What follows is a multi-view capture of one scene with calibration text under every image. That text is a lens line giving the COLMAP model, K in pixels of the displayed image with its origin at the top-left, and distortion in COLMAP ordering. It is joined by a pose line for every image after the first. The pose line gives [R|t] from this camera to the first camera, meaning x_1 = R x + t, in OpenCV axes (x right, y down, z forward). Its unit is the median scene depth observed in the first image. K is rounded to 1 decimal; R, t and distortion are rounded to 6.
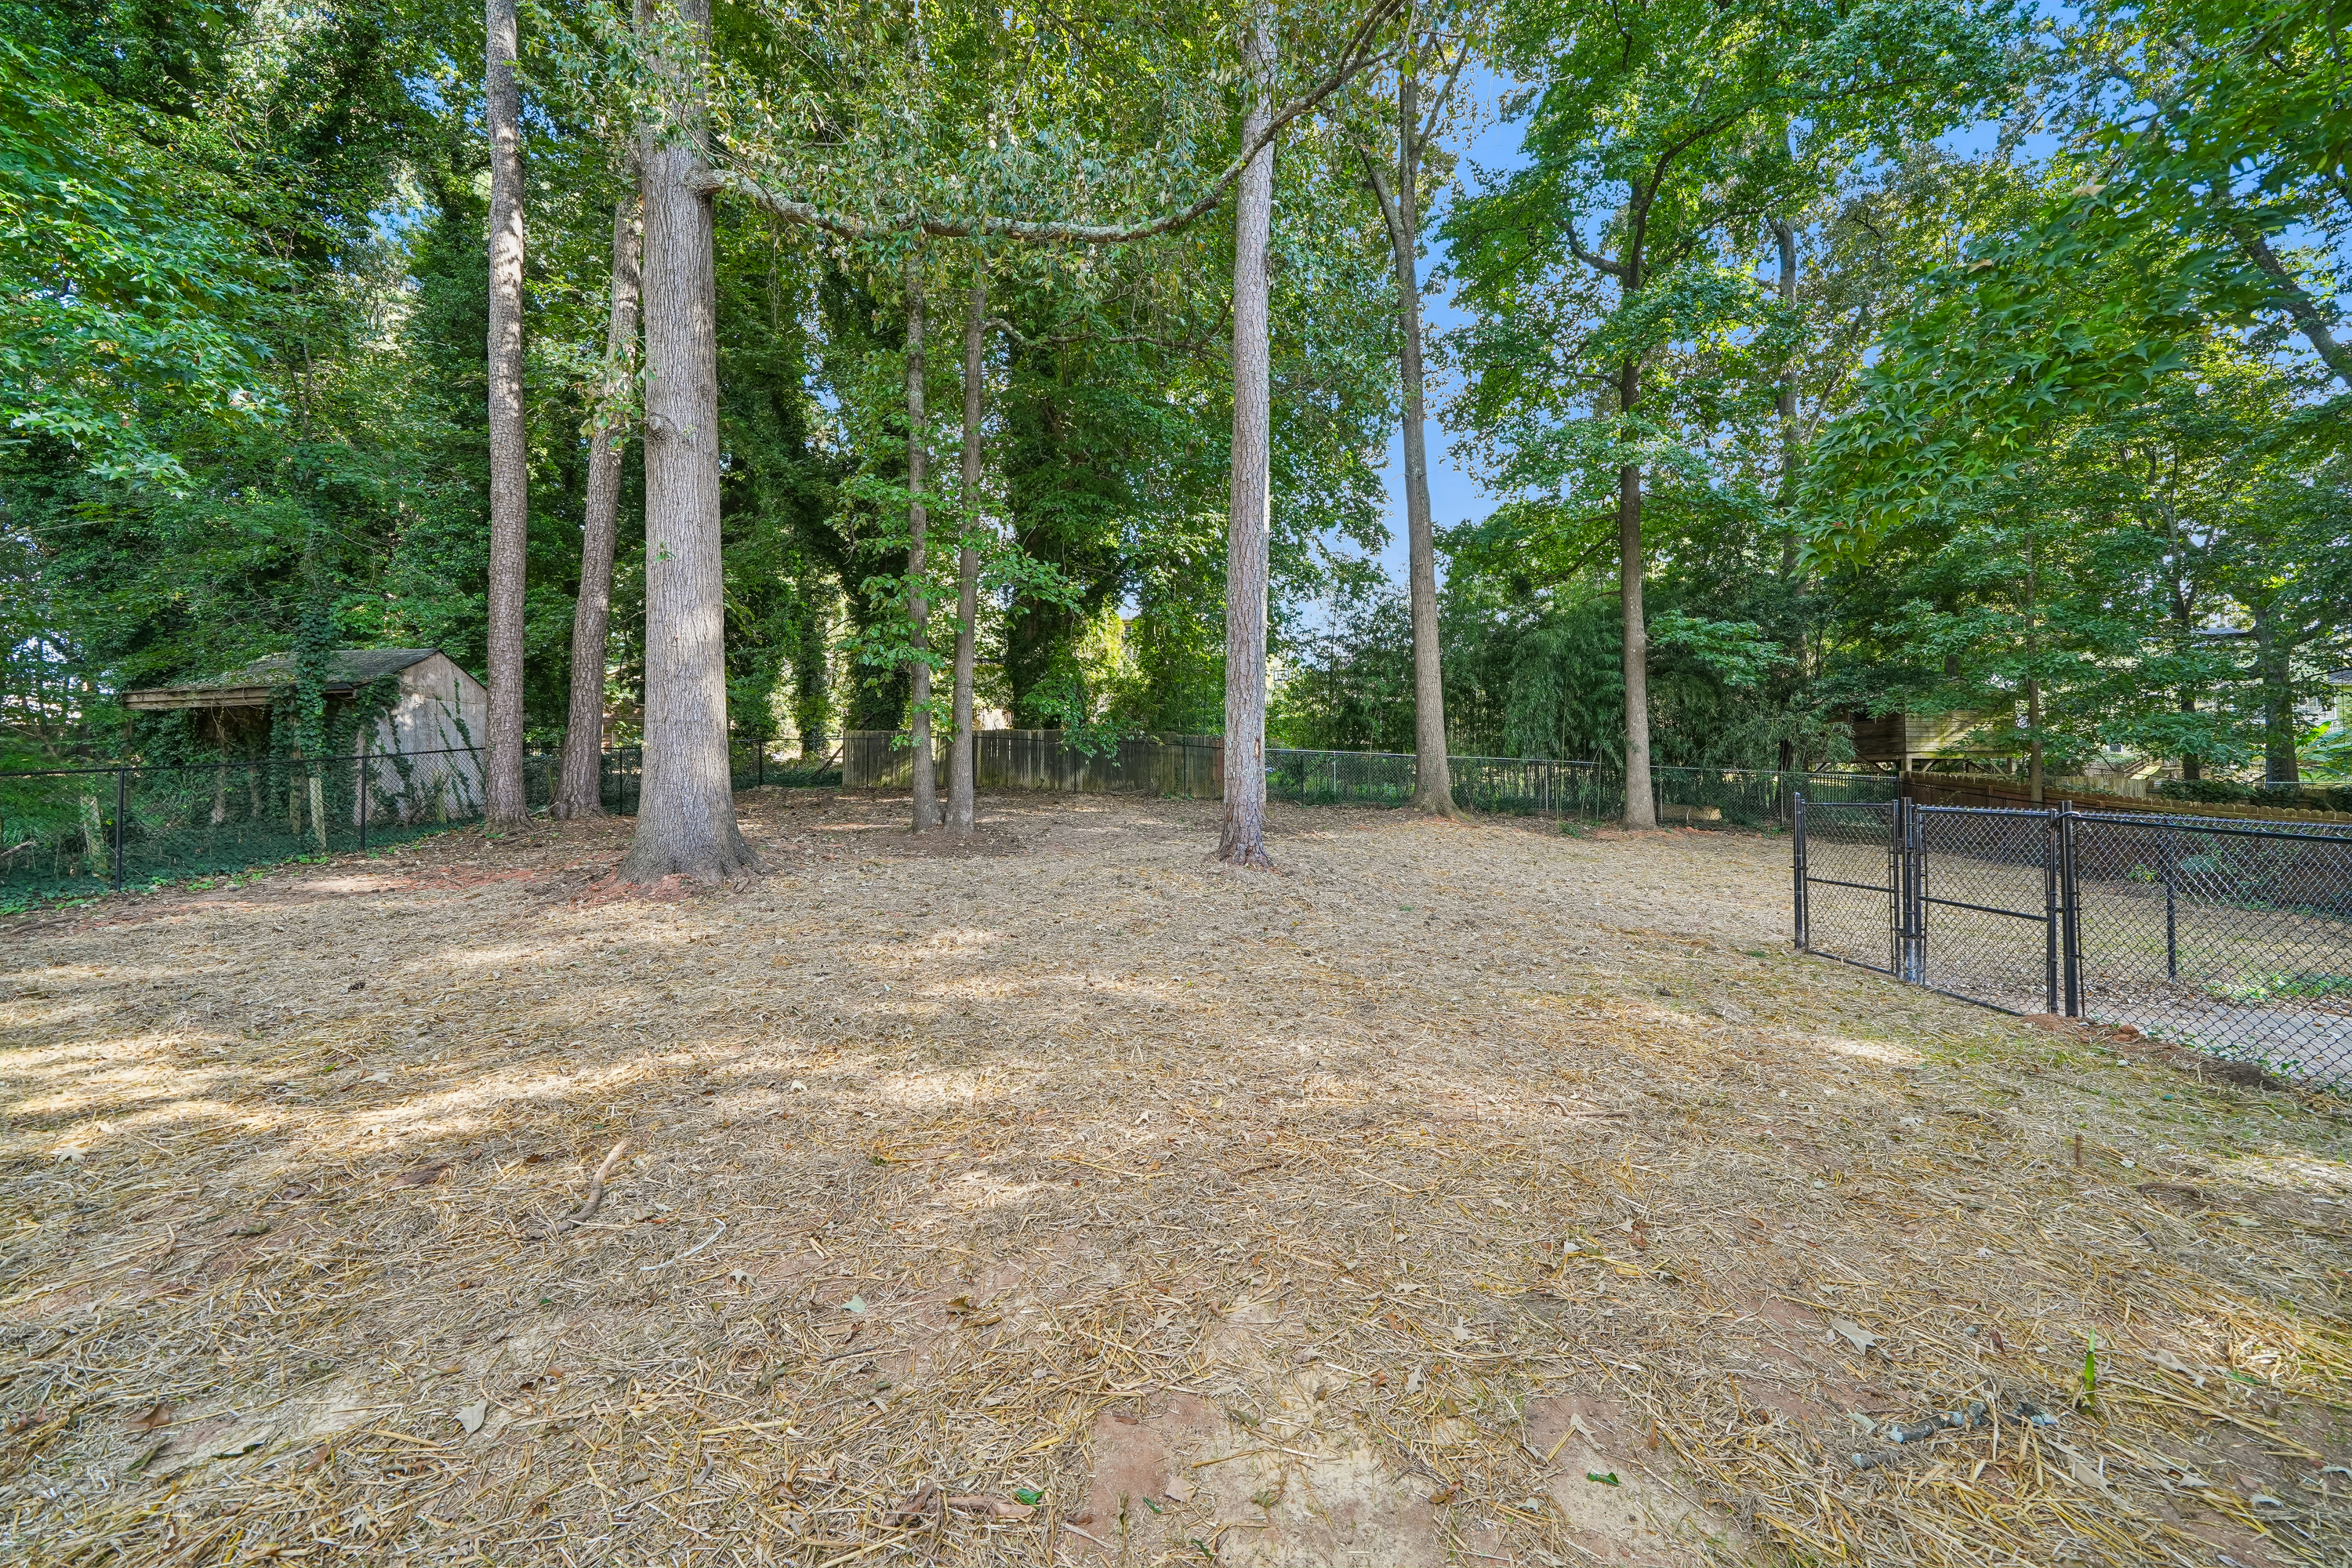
lens RADIAL K [[803.8, 0, 1176.6], [0, 803.8, 789.5], [0, 0, 1]] dist [-0.005978, 0.000372]
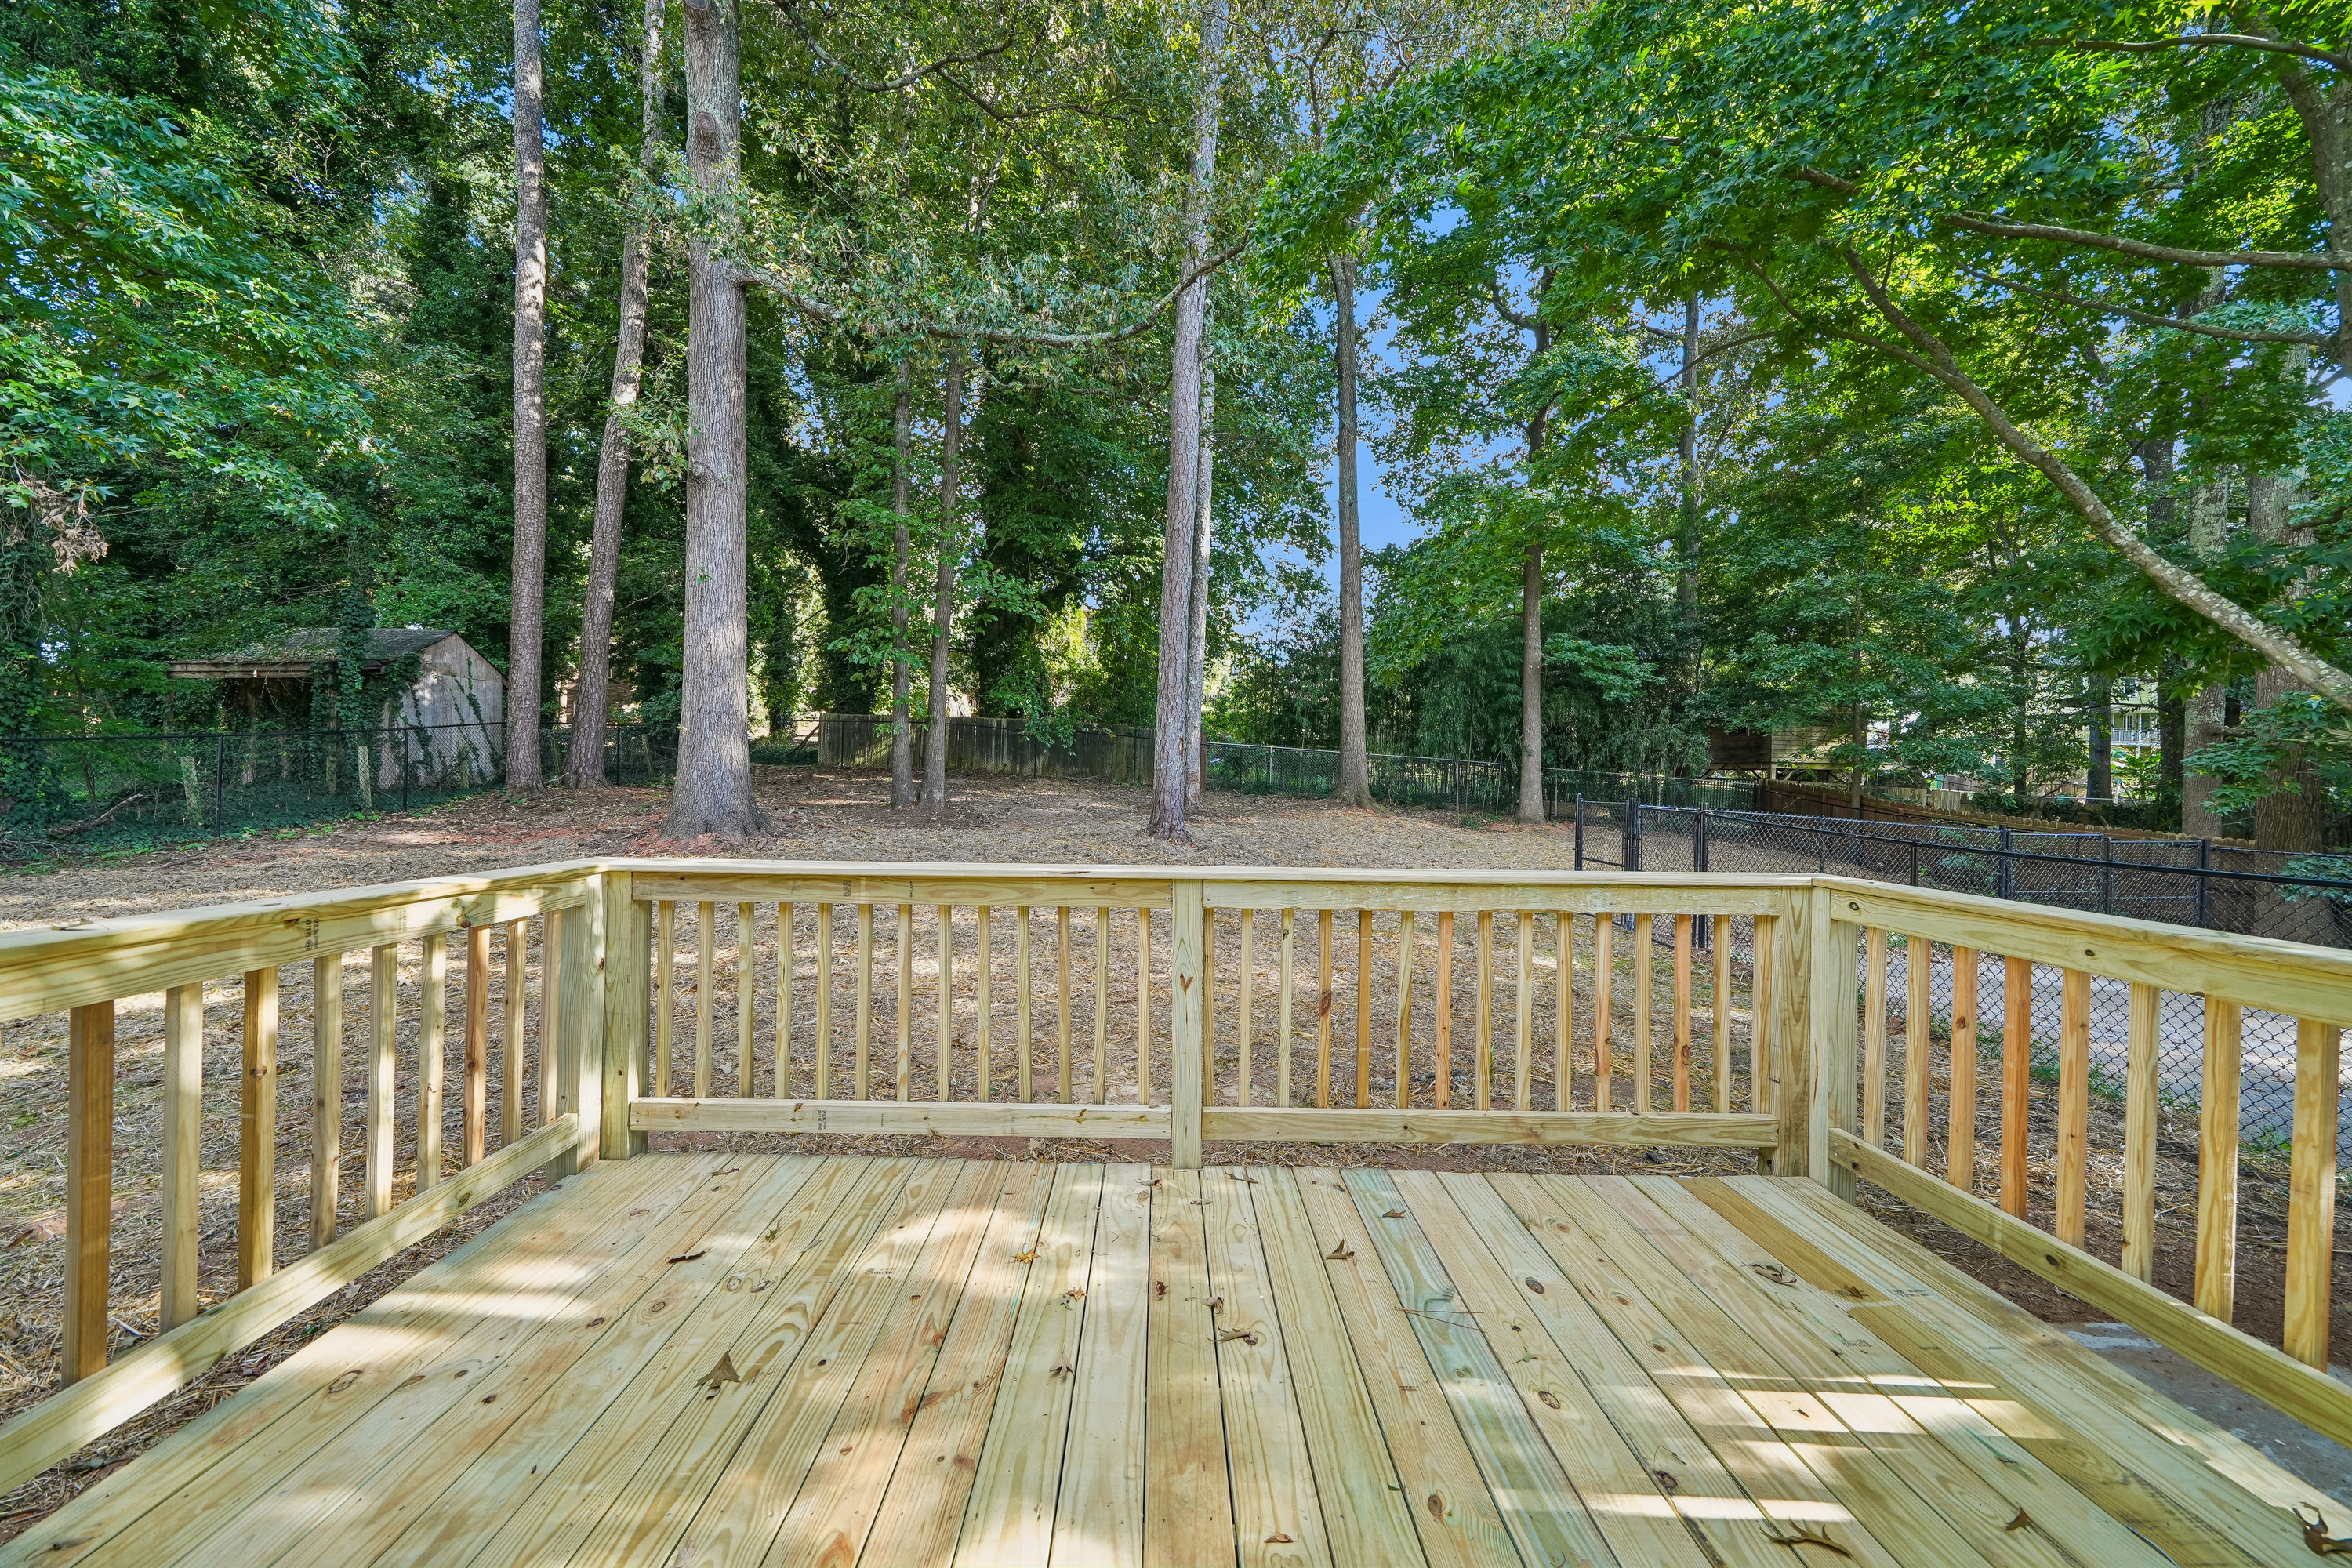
lens RADIAL K [[803.8, 0, 1176.6], [0, 803.8, 789.5], [0, 0, 1]] dist [-0.005978, 0.000372]
pose [[0.998531, 0.027617, 0.046621, 0.019707], [-0.028359, 0.999480, 0.015317, -0.001613], [-0.046173, -0.016617, 0.998795, -0.123183]]
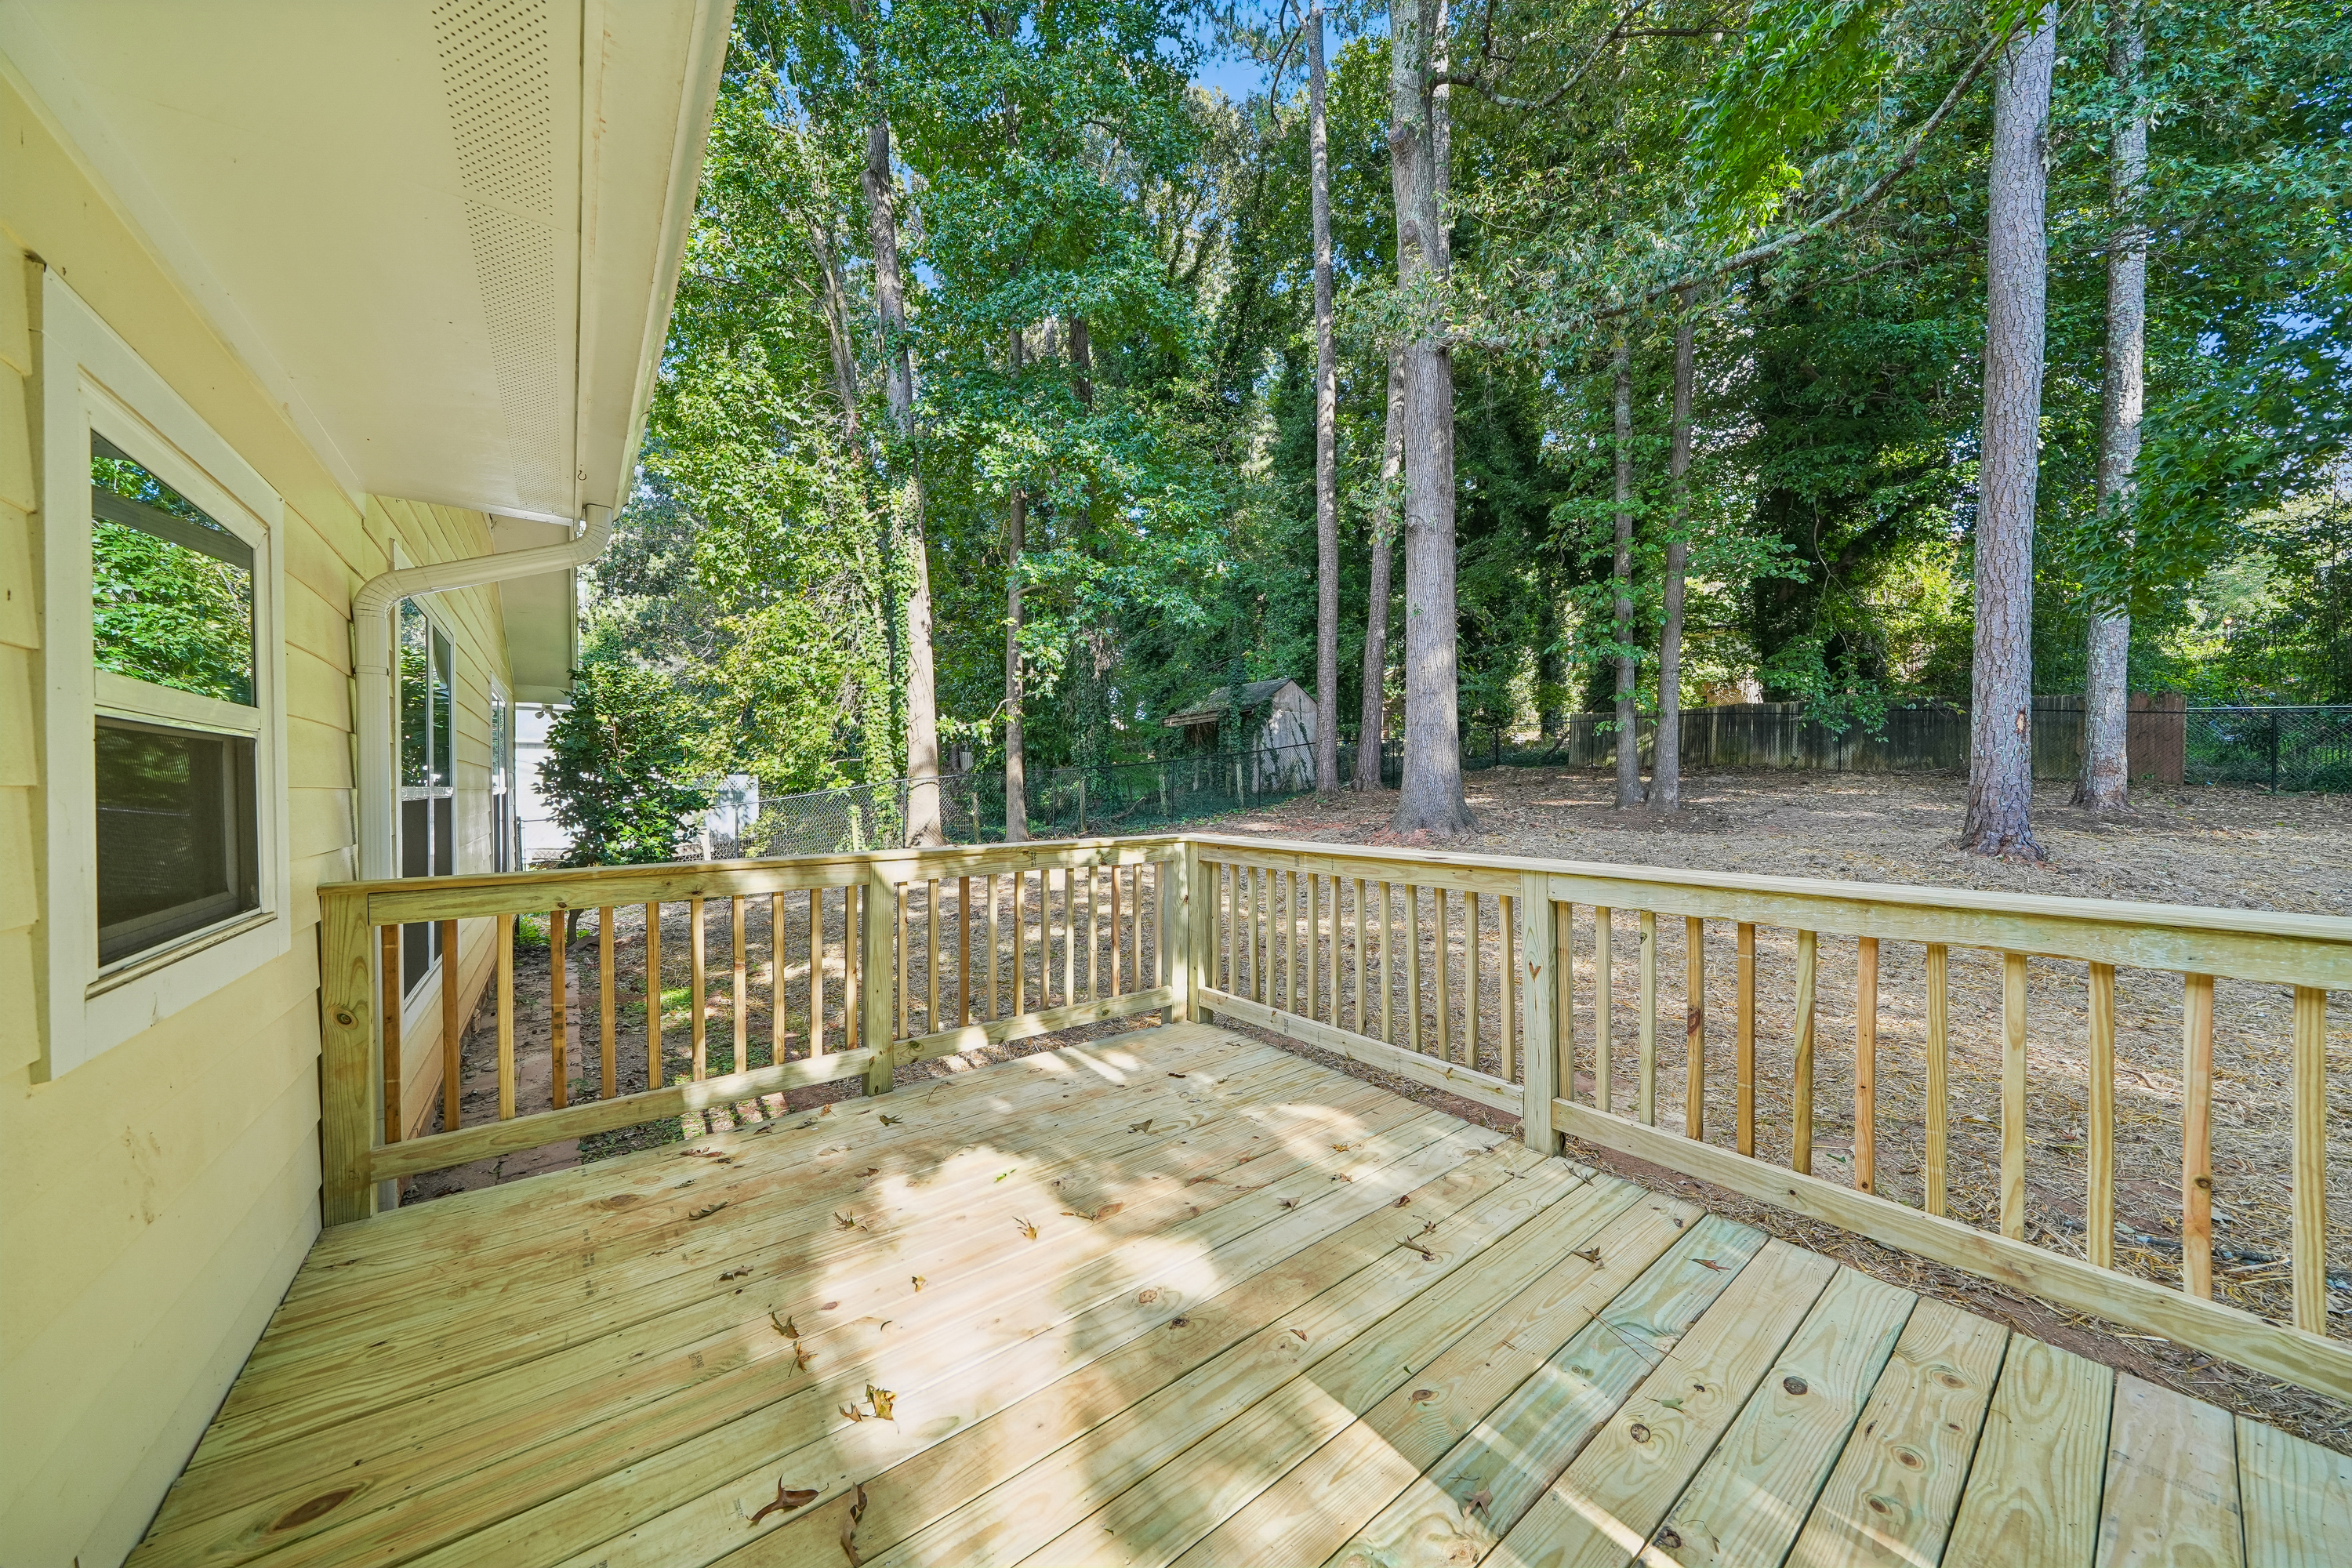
lens RADIAL K [[803.8, 0, 1176.6], [0, 803.8, 789.5], [0, 0, 1]] dist [-0.005978, 0.000372]
pose [[0.642716, 0.016454, -0.765928, 0.091729], [0.004564, 0.999669, 0.025305, -0.002640], [0.766091, -0.019759, 0.642428, -0.125993]]
